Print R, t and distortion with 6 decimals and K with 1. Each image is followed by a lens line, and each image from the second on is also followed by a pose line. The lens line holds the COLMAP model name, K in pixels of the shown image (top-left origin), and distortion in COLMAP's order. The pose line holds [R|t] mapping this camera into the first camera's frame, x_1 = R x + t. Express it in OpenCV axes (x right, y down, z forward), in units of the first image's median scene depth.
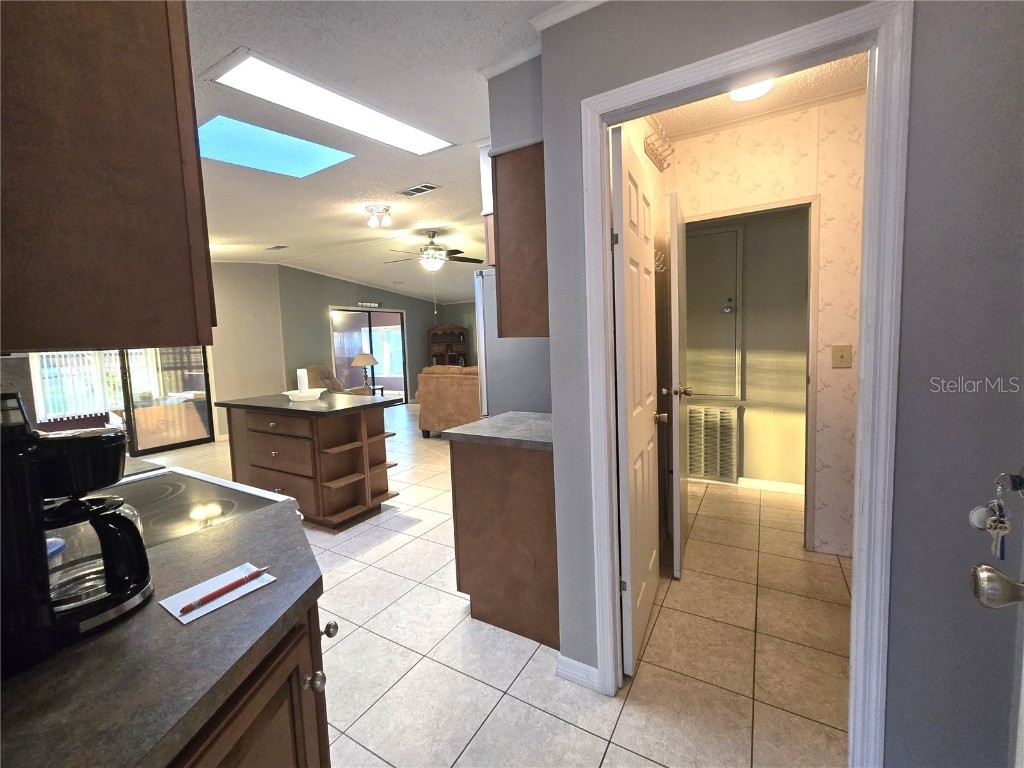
lens RADIAL K [[423.6, 0, 515.7], [0, 423.6, 381.1], [0, 0, 1]] dist [-0.001469, -0.000037]
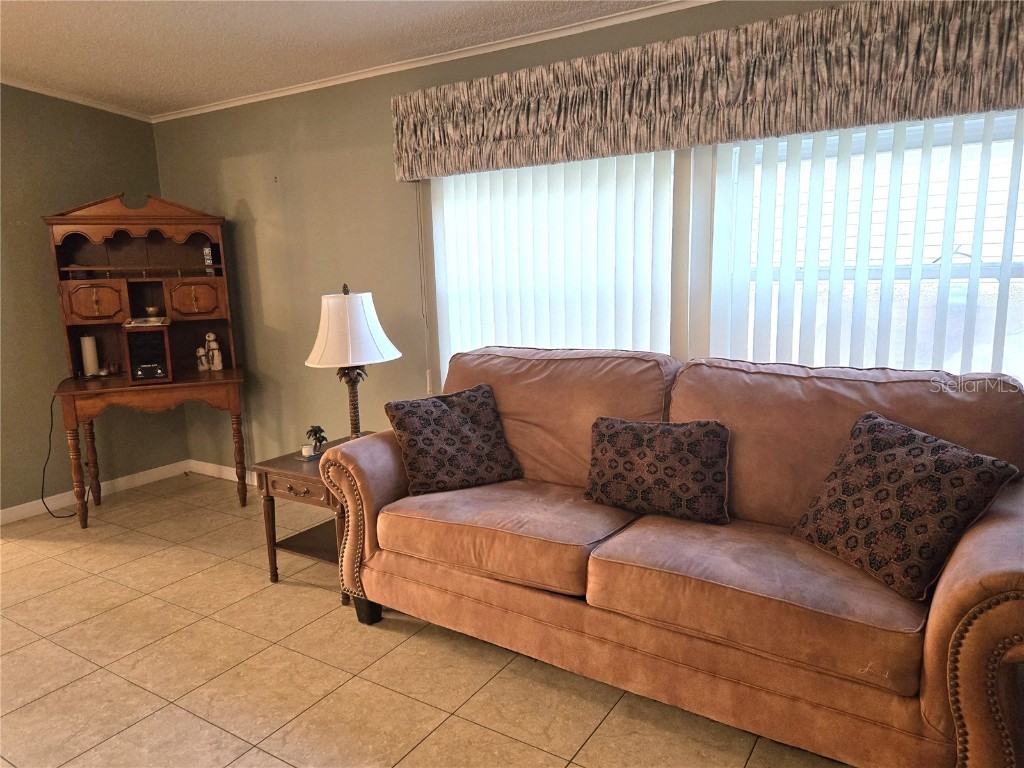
lens RADIAL K [[721.2, 0, 503.3], [0, 721.2, 383.5], [0, 0, 1]] dist [0.073537, -0.059521]
pose [[0.999294, 0.011541, -0.035752, 0.120595], [-0.008720, 0.996910, 0.078064, -0.124825], [0.036543, -0.077697, 0.996307, 1.145491]]
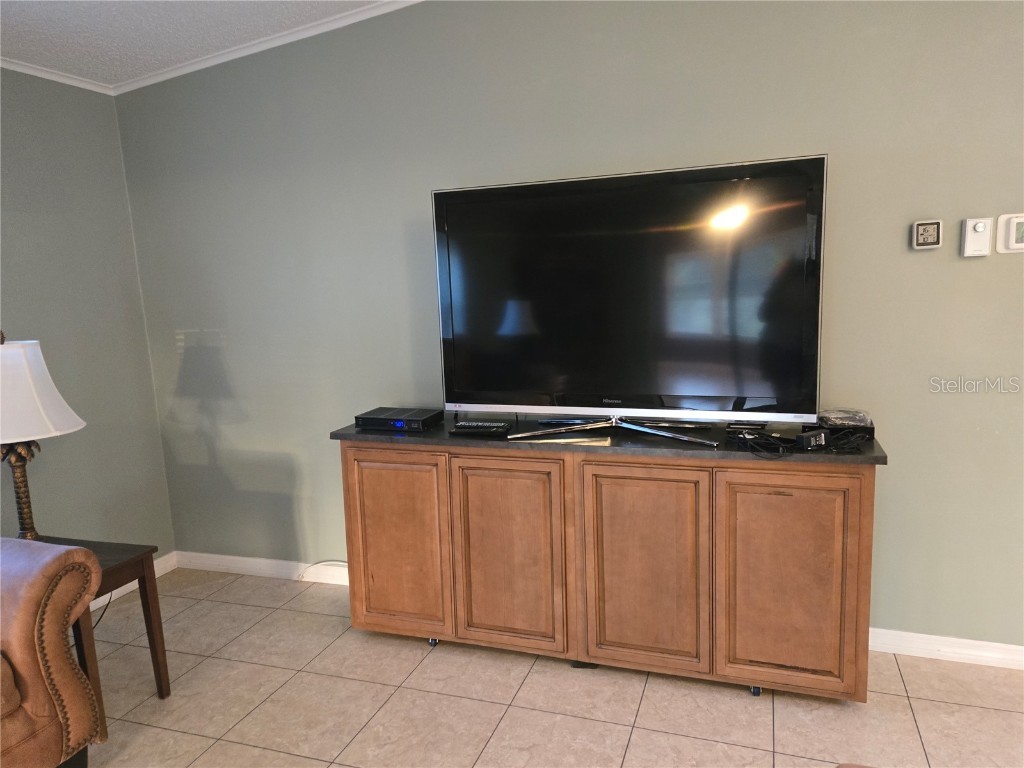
lens RADIAL K [[698.0, 0, 514.5], [0, 698.0, 394.5], [0, 0, 1]] dist [0.089202, -0.079678]
pose [[-0.210049, -0.118735, 0.970454, -0.088286], [0.143737, 0.978062, 0.150777, -0.130792], [-0.967067, 0.171161, -0.188375, 1.275692]]
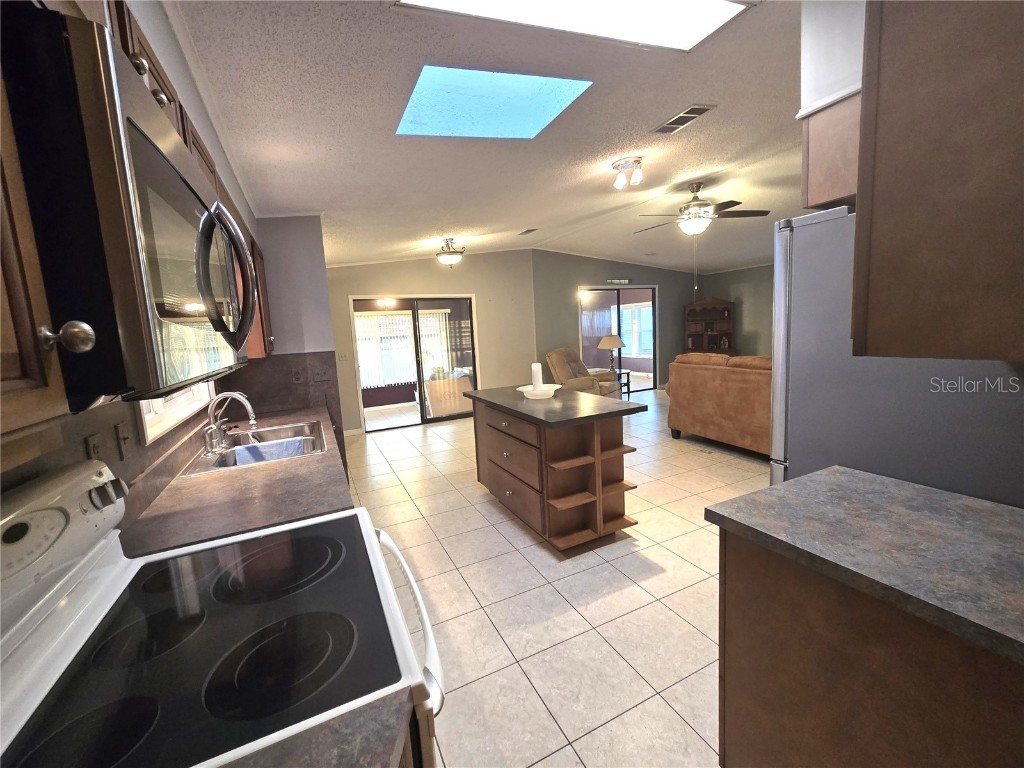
lens RADIAL K [[423.6, 0, 515.7], [0, 423.6, 381.1], [0, 0, 1]] dist [-0.001469, -0.000037]
pose [[0.839364, 0.054816, -0.540799, -0.035802], [-0.021724, 0.997490, 0.067389, -0.035586], [0.543136, -0.044815, 0.838448, 0.152456]]
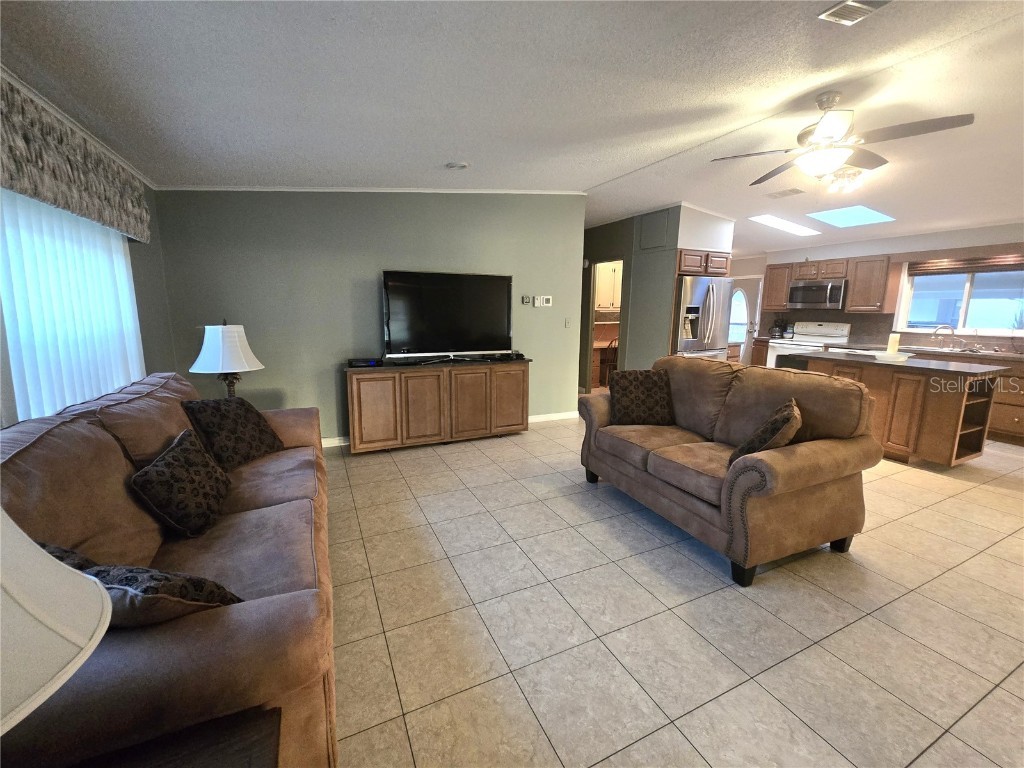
lens RADIAL K [[419.2, 0, 511.2], [0, 419.2, 380.4], [0, 0, 1]] dist [-0.000172, -0.000003]
pose [[-0.834007, -0.068452, 0.547491, -0.196407], [0.073420, 0.969682, 0.233079, -0.172219], [-0.546847, 0.234586, -0.803696, 1.753687]]
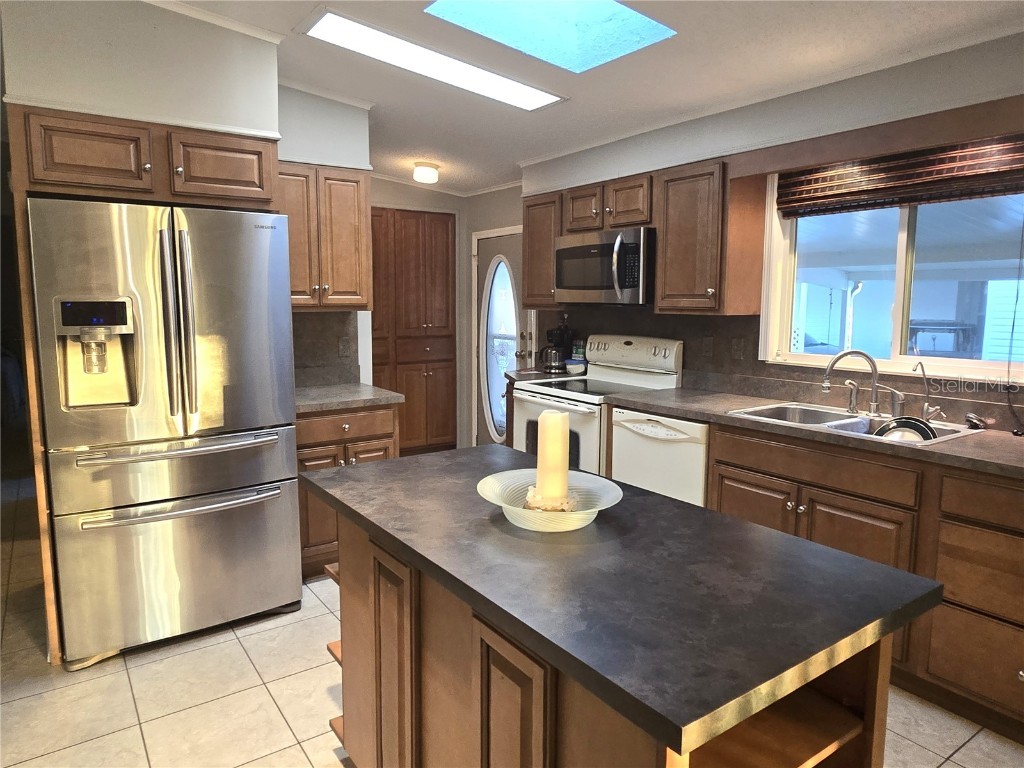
lens RADIAL K [[673.2, 0, 504.7], [0, 673.2, 388.7], [0, 0, 1]] dist [0.003548, 0.000000]
pose [[-0.914099, -0.021480, 0.404922, -0.472956], [0.068315, 0.976164, 0.206002, -0.093662], [-0.399695, 0.215968, -0.890843, 0.969992]]
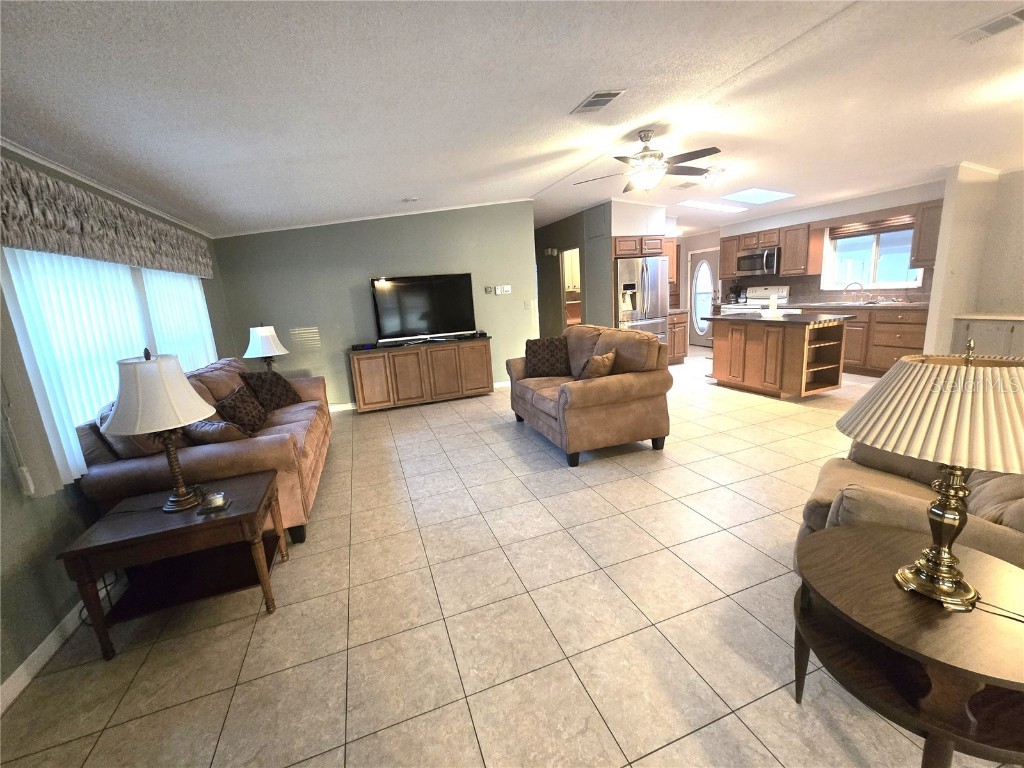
lens RADIAL K [[419.2, 0, 511.2], [0, 419.2, 380.4], [0, 0, 1]] dist [-0.000172, -0.000003]
pose [[-0.774181, -0.043432, 0.631472, -0.520111], [0.157477, 0.953058, 0.258616, -0.178652], [-0.613062, 0.299658, -0.731000, 1.848192]]
